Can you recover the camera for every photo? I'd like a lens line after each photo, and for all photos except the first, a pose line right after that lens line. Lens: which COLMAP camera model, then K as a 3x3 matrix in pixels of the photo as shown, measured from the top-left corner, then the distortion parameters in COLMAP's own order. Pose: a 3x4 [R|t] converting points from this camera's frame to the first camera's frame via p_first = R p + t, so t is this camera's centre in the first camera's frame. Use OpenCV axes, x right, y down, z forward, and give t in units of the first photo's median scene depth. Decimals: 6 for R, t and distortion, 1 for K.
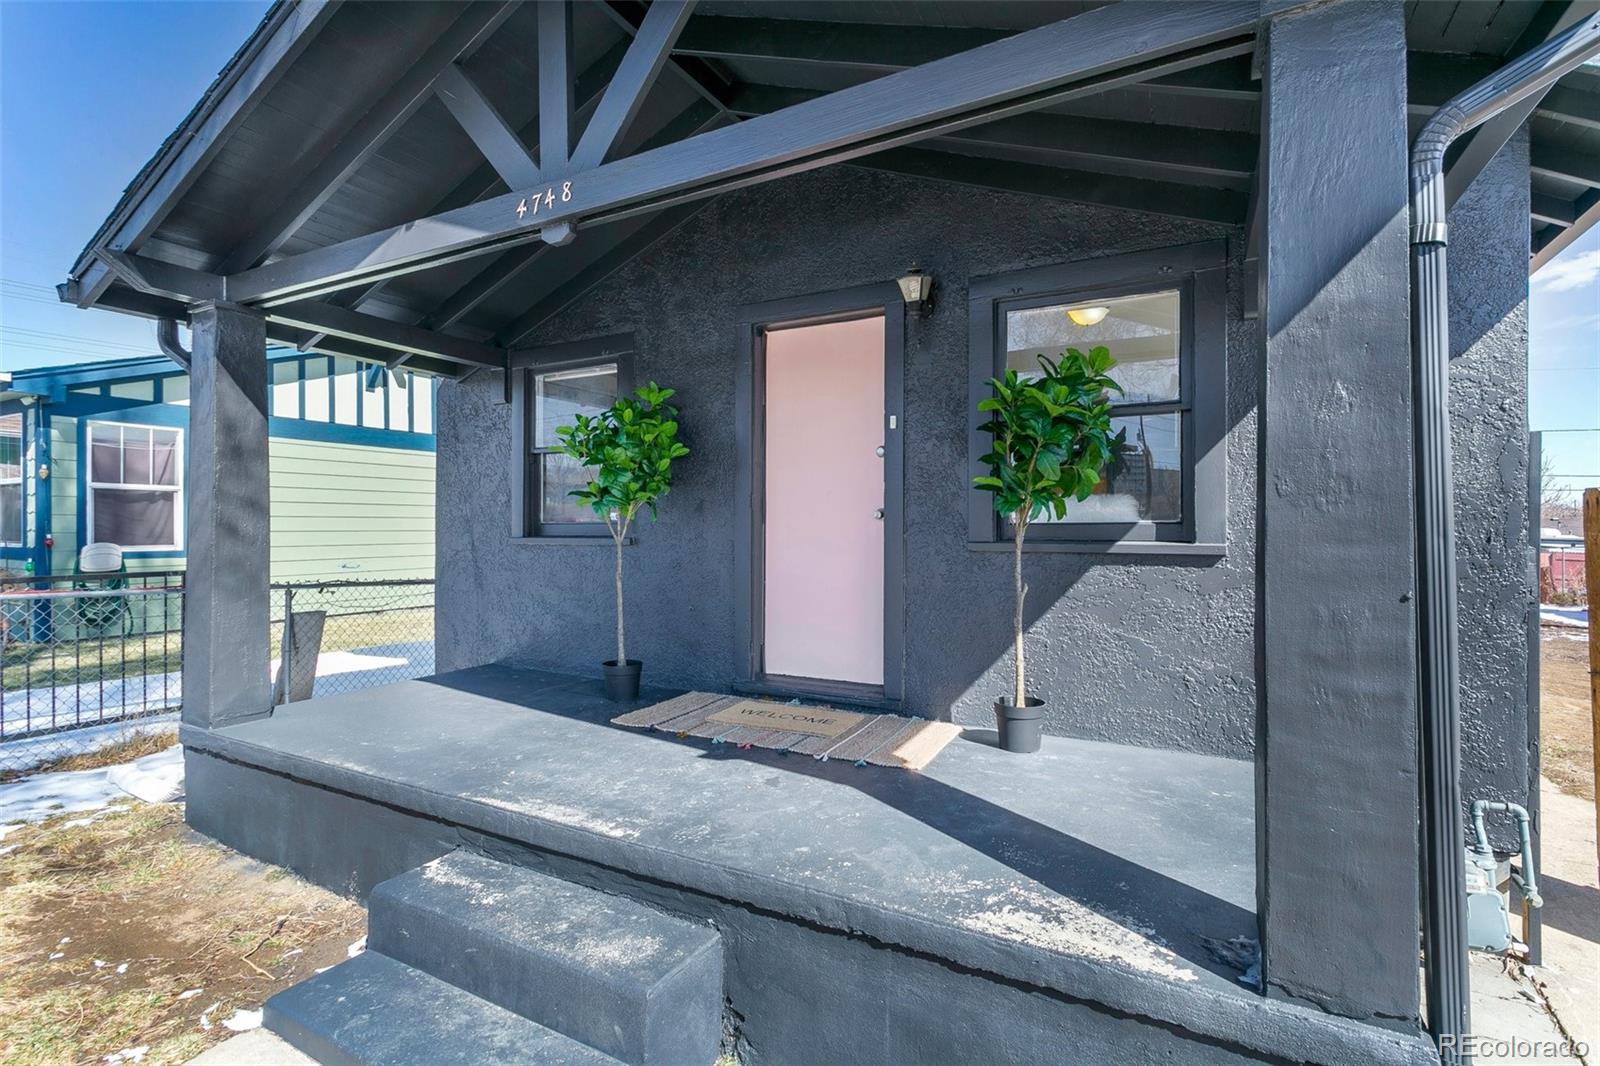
lens RADIAL K [[753.1, 0, 801.1], [0, 753.1, 528.0], [0, 0, 1]] dist [0.003764, 0.000205]
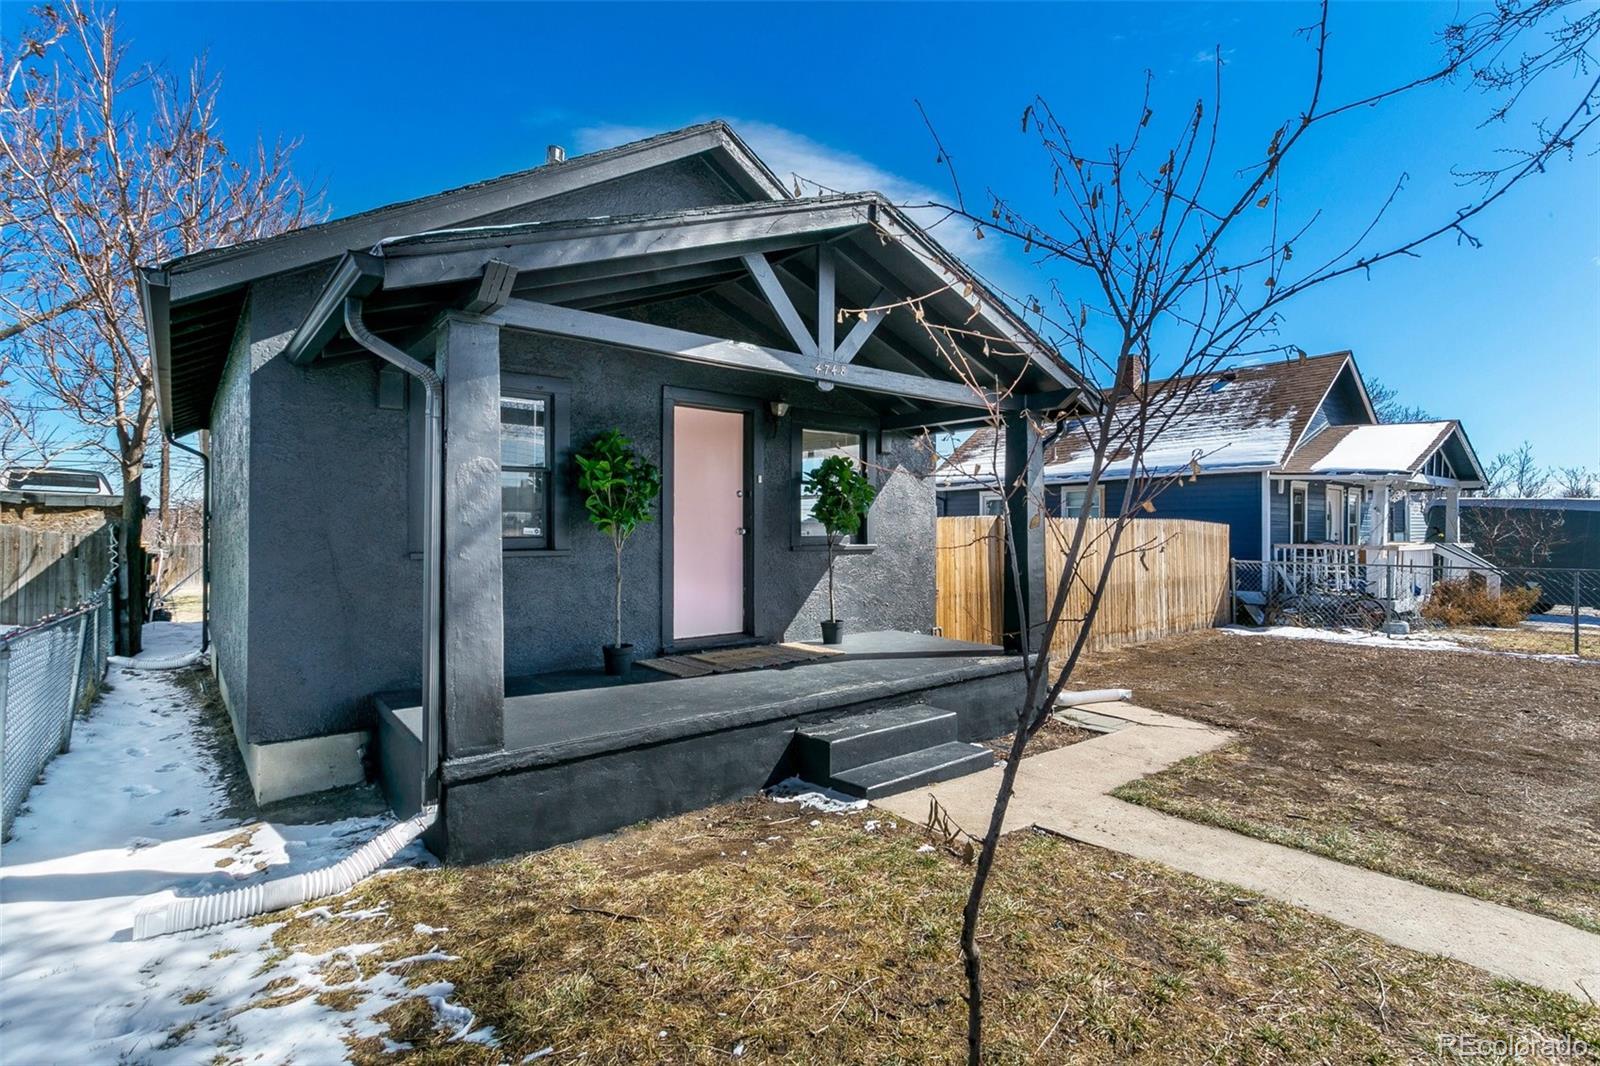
lens RADIAL K [[753.1, 0, 801.1], [0, 753.1, 528.0], [0, 0, 1]] dist [0.003764, 0.000205]
pose [[0.357889, -0.000309, 0.933764, -1.525282], [0.000496, 1.000000, 0.000141, -0.026338], [-0.933764, 0.000413, 0.357889, 0.278154]]
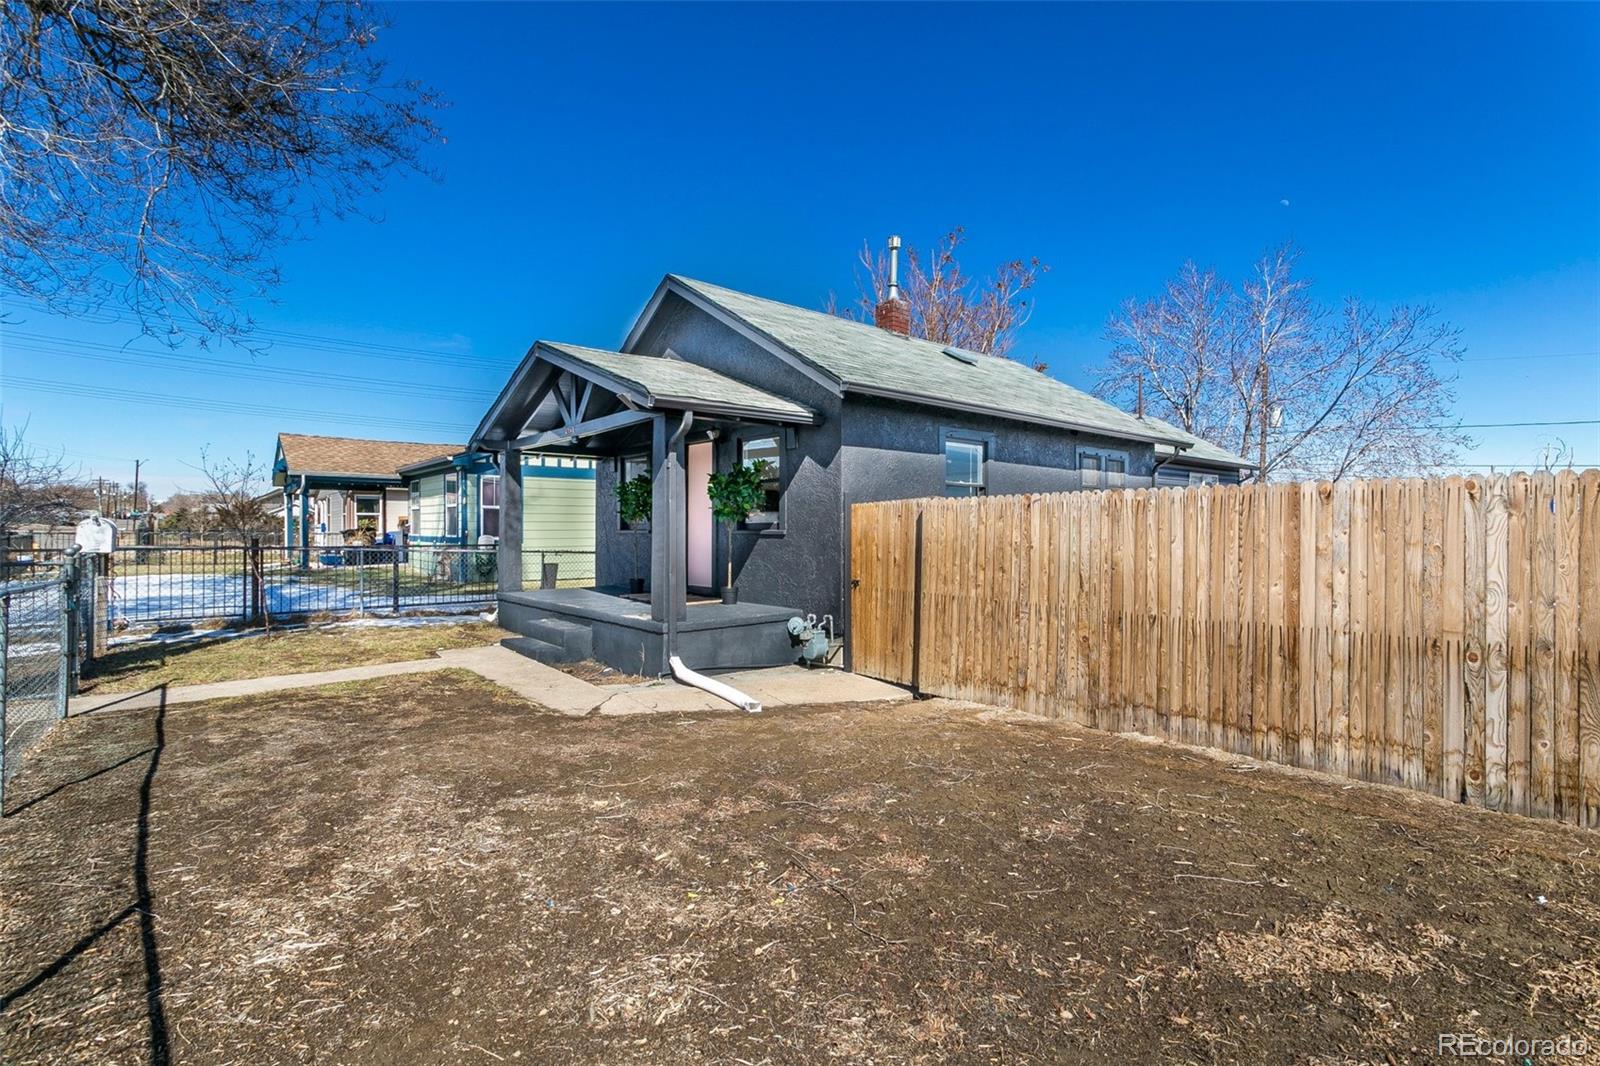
lens RADIAL K [[753.1, 0, 801.1], [0, 753.1, 528.0], [0, 0, 1]] dist [0.003764, 0.000205]
pose [[0.931861, -0.004059, -0.362792, 1.345801], [0.004163, 0.999991, -0.000495, 0.012978], [0.362790, -0.001049, 0.931870, -1.307462]]
